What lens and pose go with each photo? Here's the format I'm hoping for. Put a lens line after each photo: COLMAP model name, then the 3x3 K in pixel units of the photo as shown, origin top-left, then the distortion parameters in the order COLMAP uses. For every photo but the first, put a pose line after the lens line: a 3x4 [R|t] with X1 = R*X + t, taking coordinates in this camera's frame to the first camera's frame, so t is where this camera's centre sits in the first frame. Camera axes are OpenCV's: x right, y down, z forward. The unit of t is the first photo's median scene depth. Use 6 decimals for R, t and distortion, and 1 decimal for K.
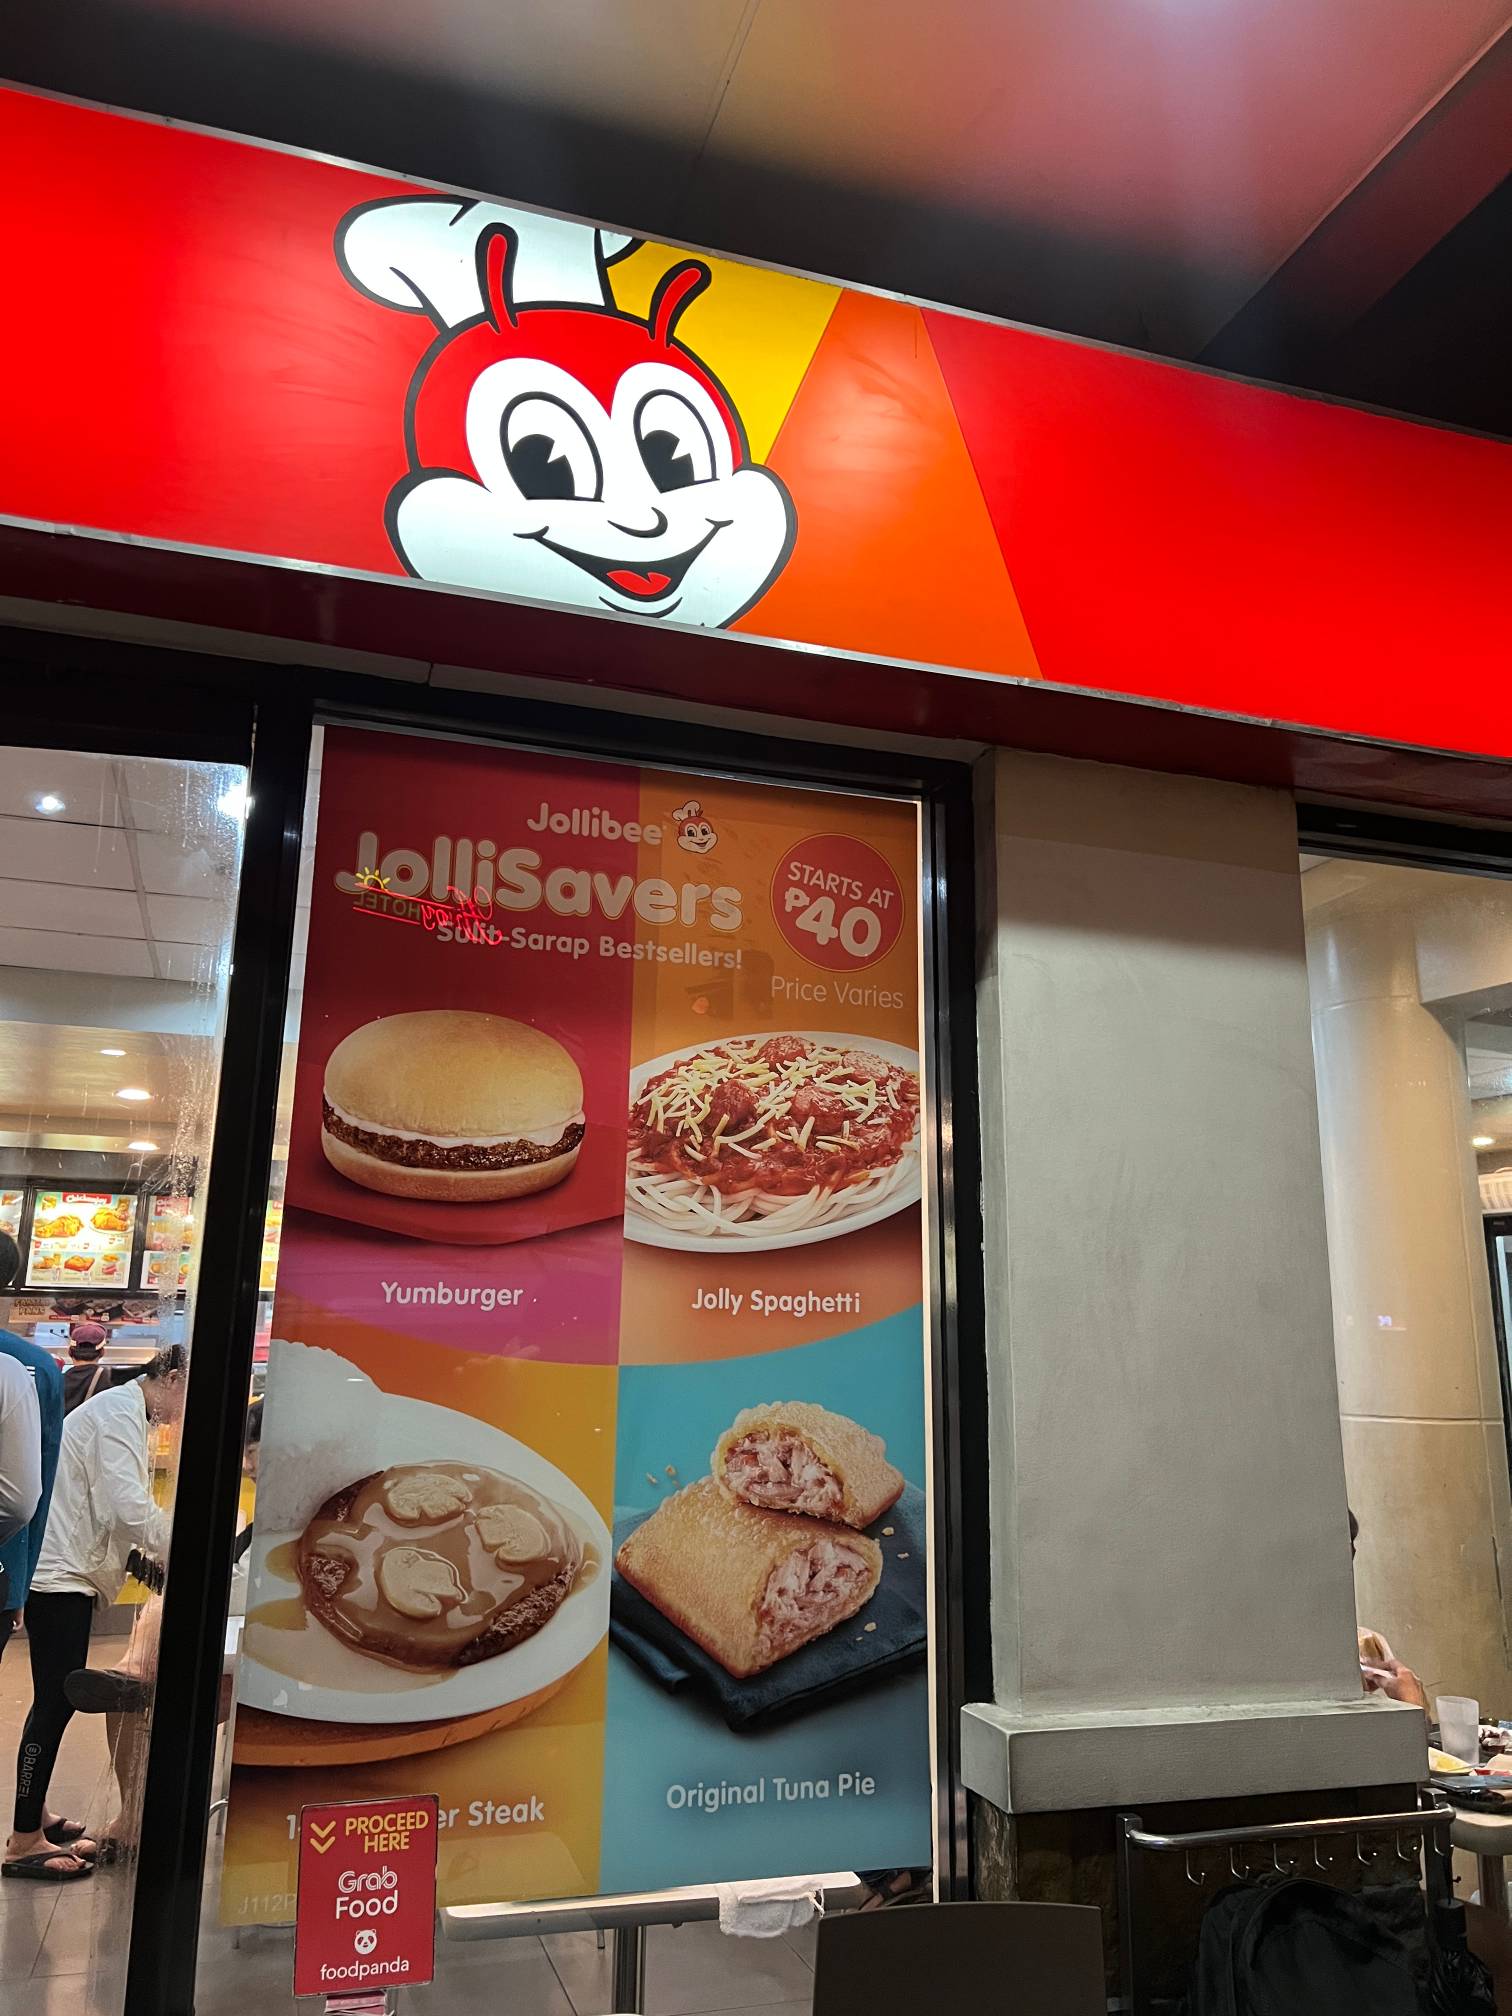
lens RADIAL K [[1509.2, 0, 749.6], [0, 1509.2, 977.8], [0, 0, 1]] dist [0.080855, -0.093101]
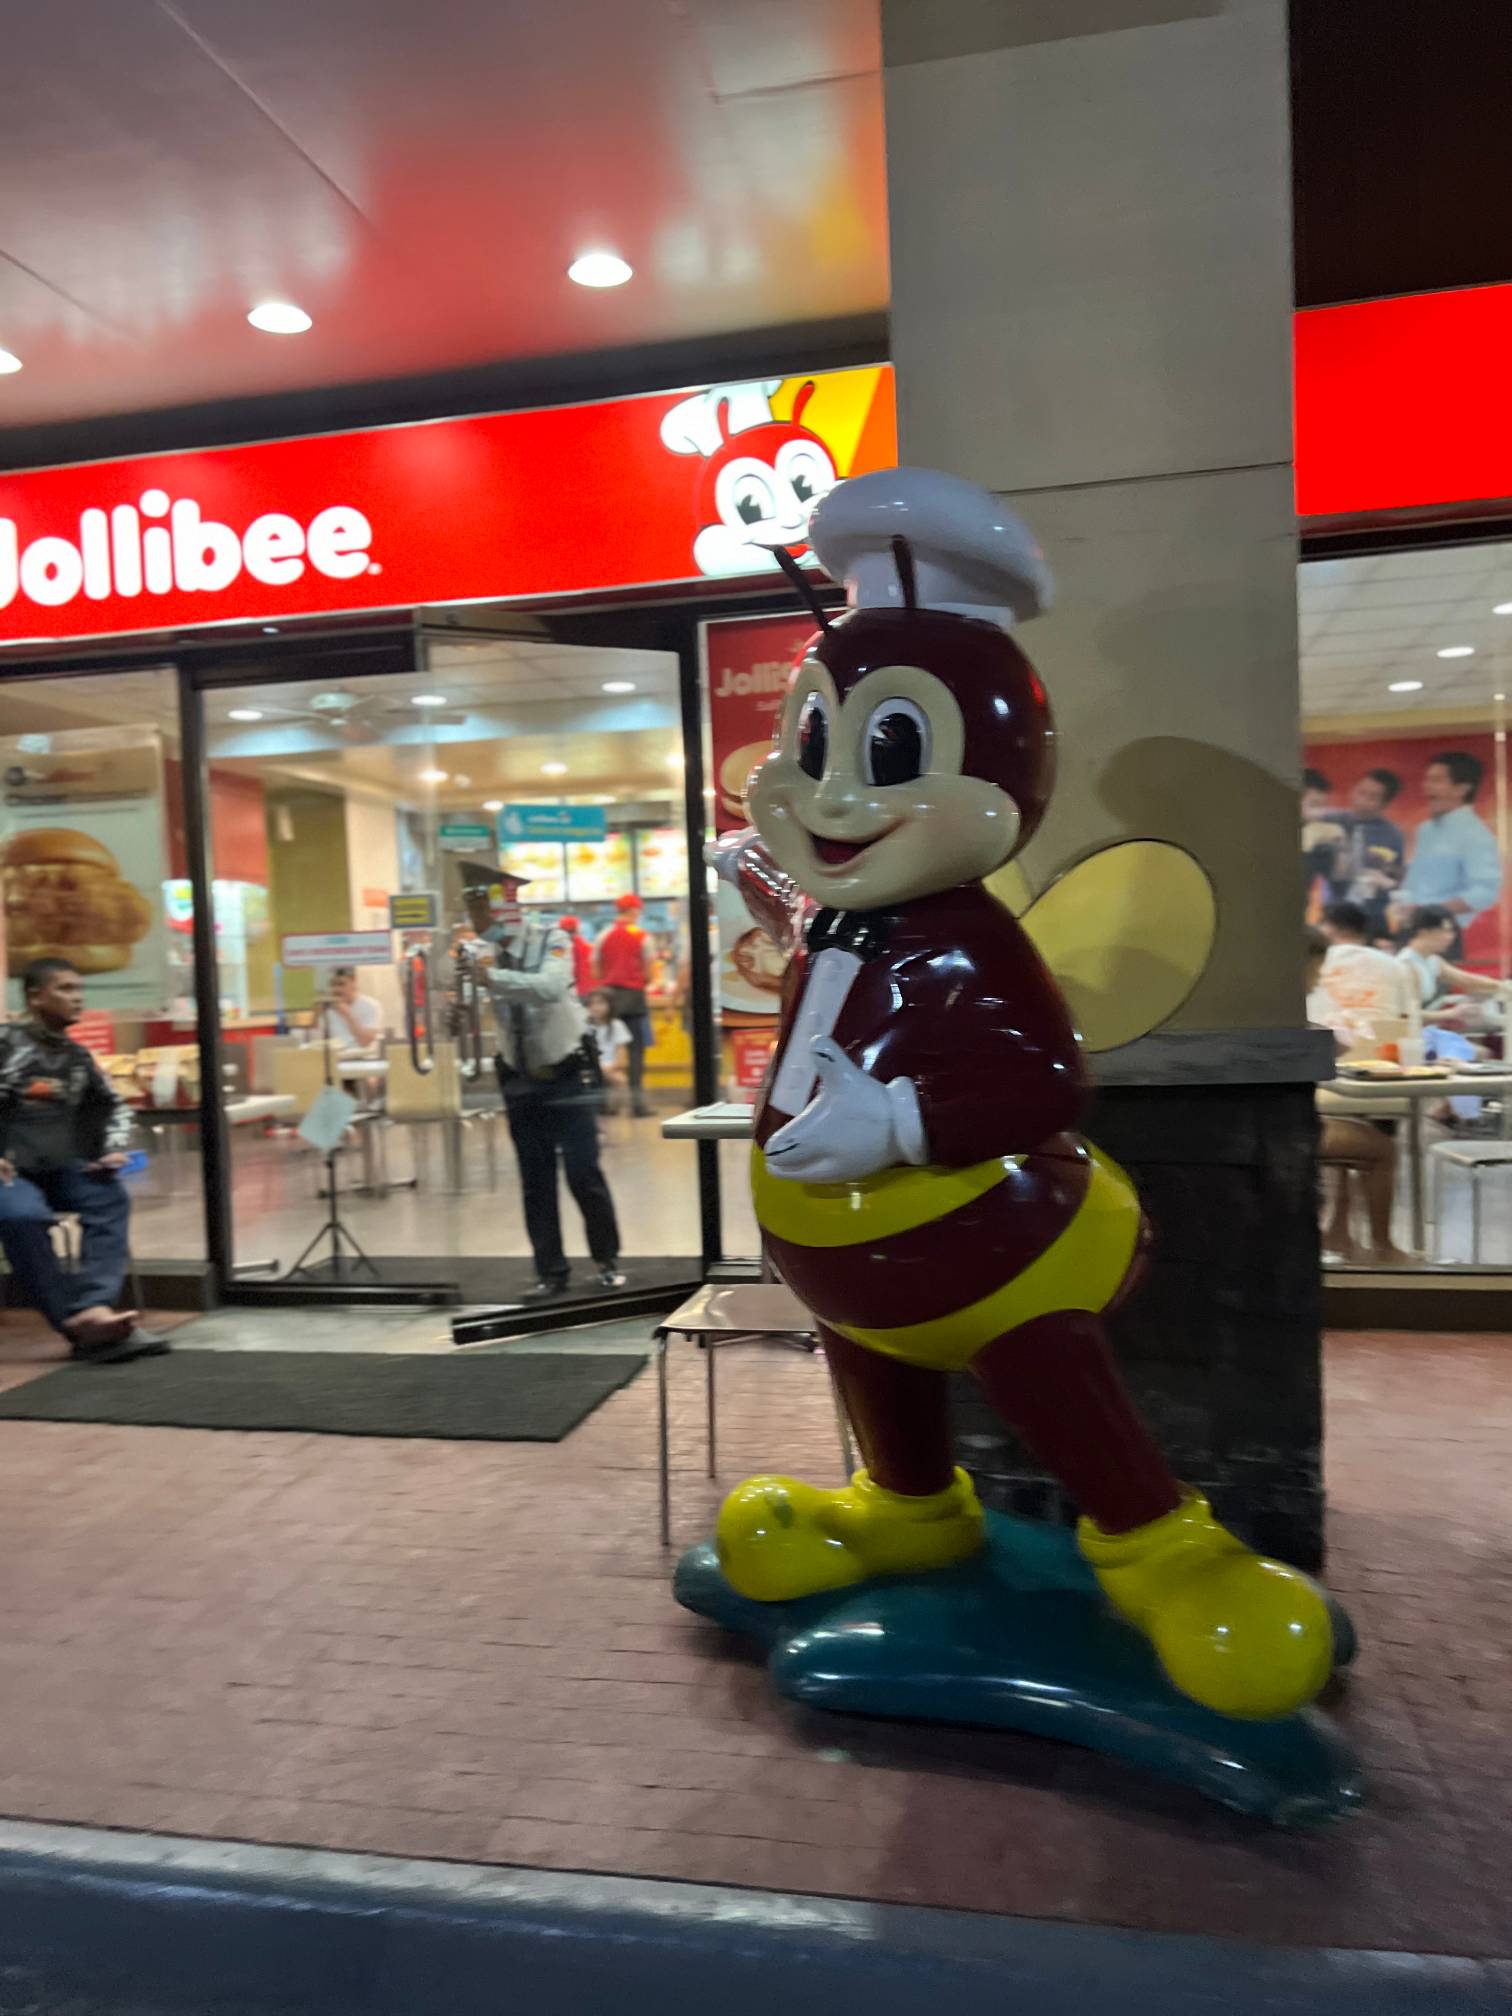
lens RADIAL K [[1481.5, 0, 727.9], [0, 1481.5, 1043.2], [0, 0, 1]] dist [0.004904, 0.000872]
pose [[0.860965, -0.020544, -0.508249, 0.945211], [0.168287, 0.954421, 0.246497, -0.111026], [0.480019, -0.297757, 0.825180, -1.116173]]
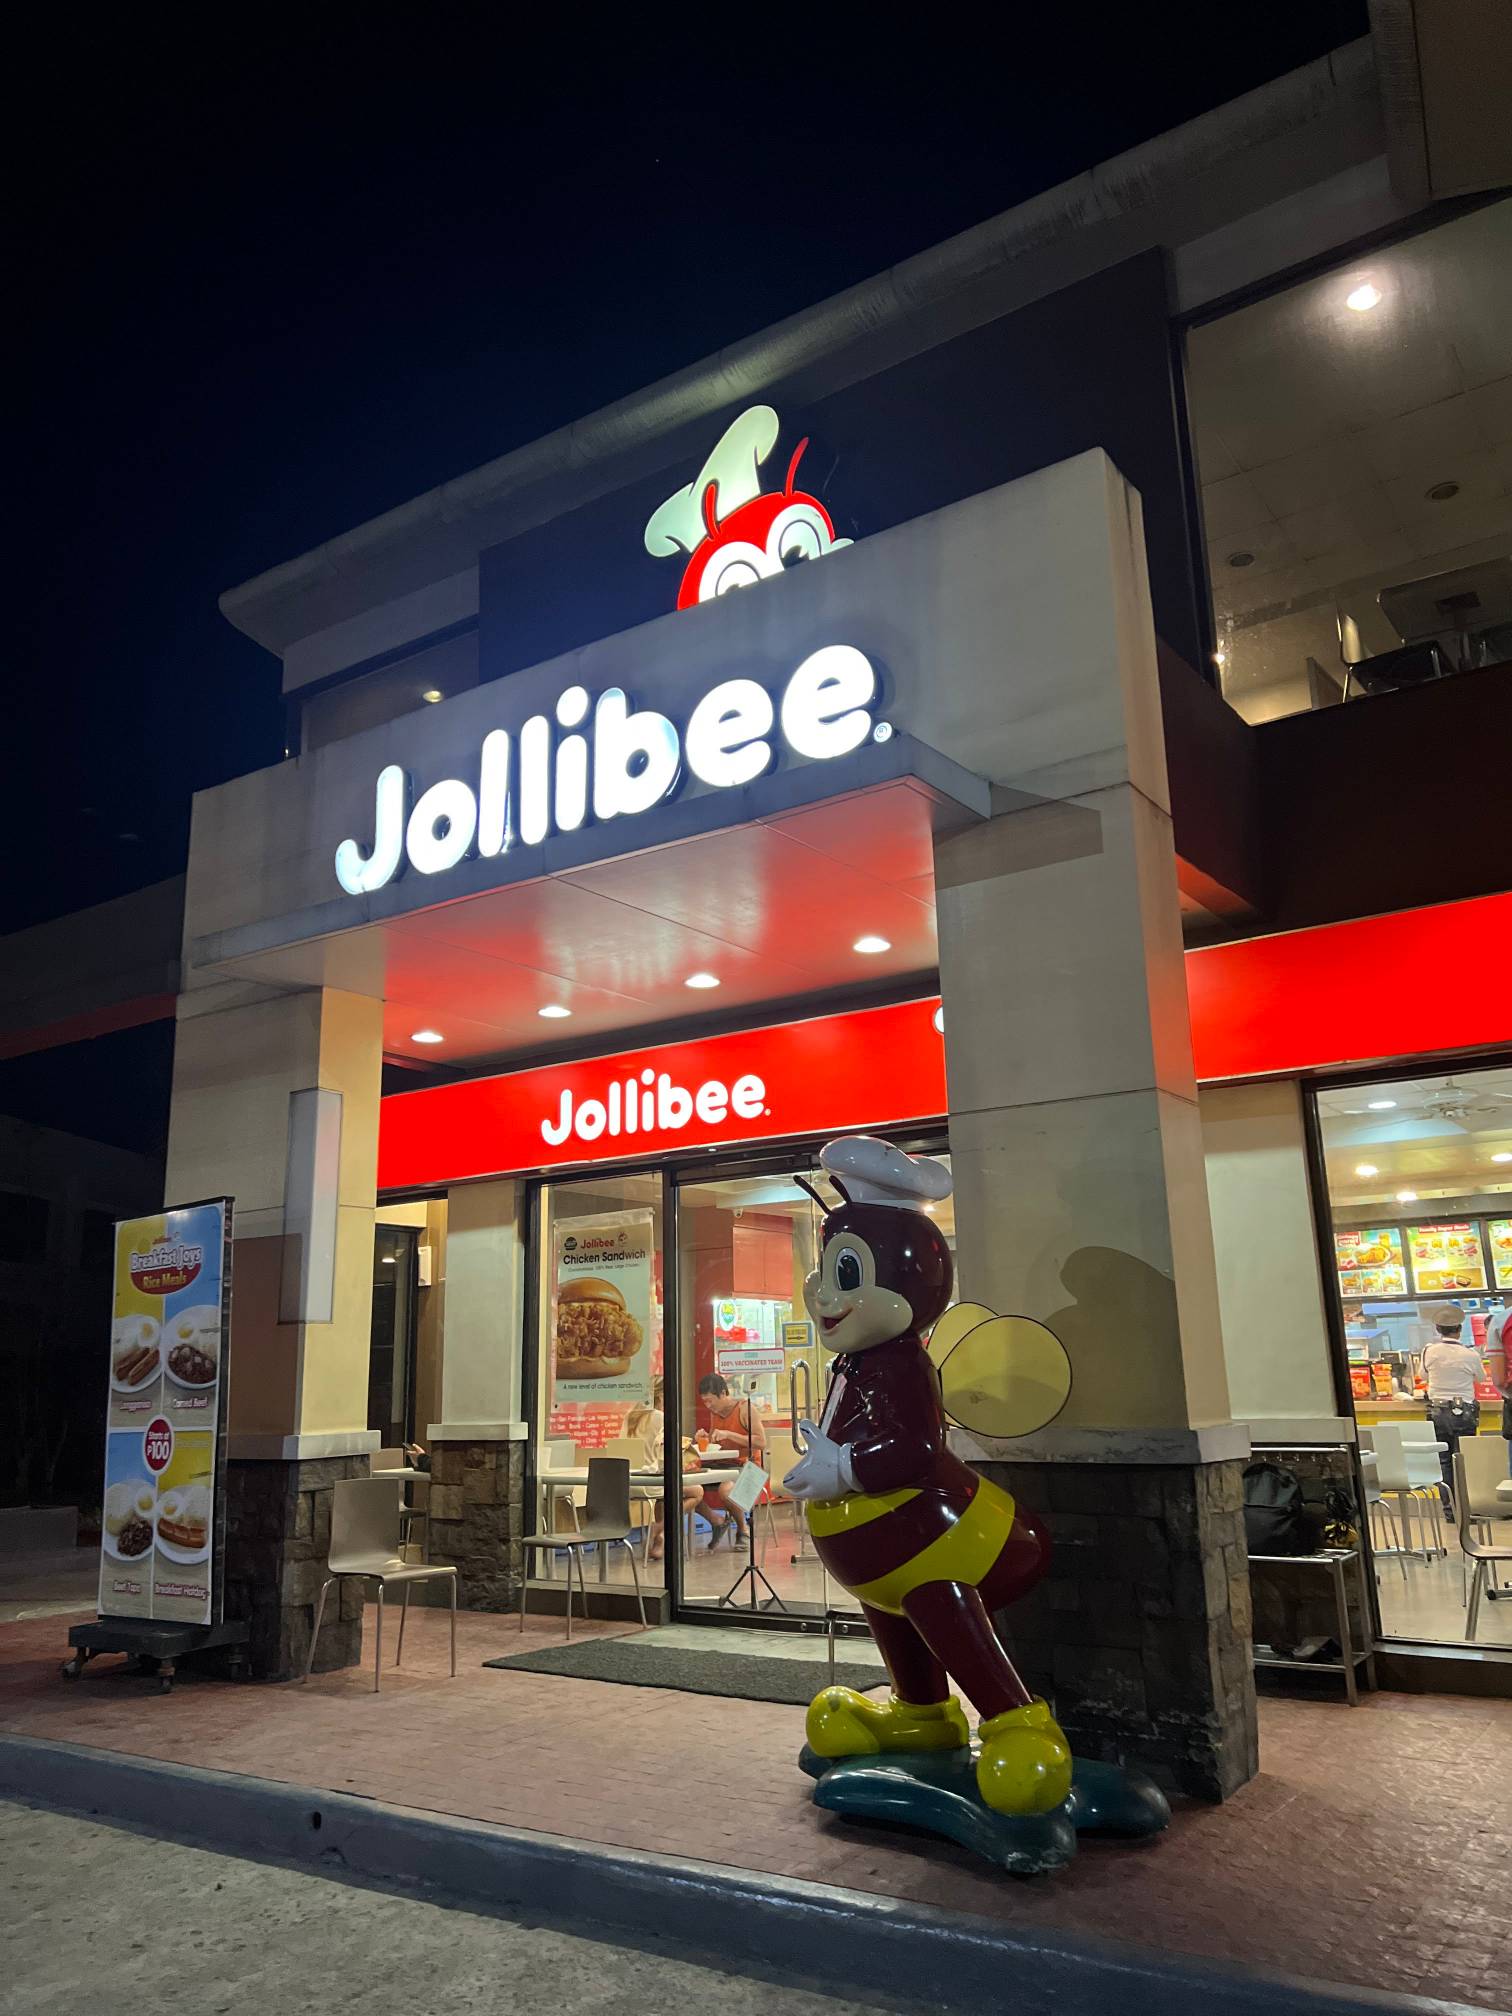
lens RADIAL K [[1508.8, 0, 761.2], [0, 1508.8, 975.4], [0, 0, 1]] dist [0.089469, -0.110312]
pose [[0.608337, -0.235359, -0.757979, 2.208902], [0.226327, 0.966809, -0.118558, -0.229889], [0.760725, -0.099428, 0.641414, -1.617269]]
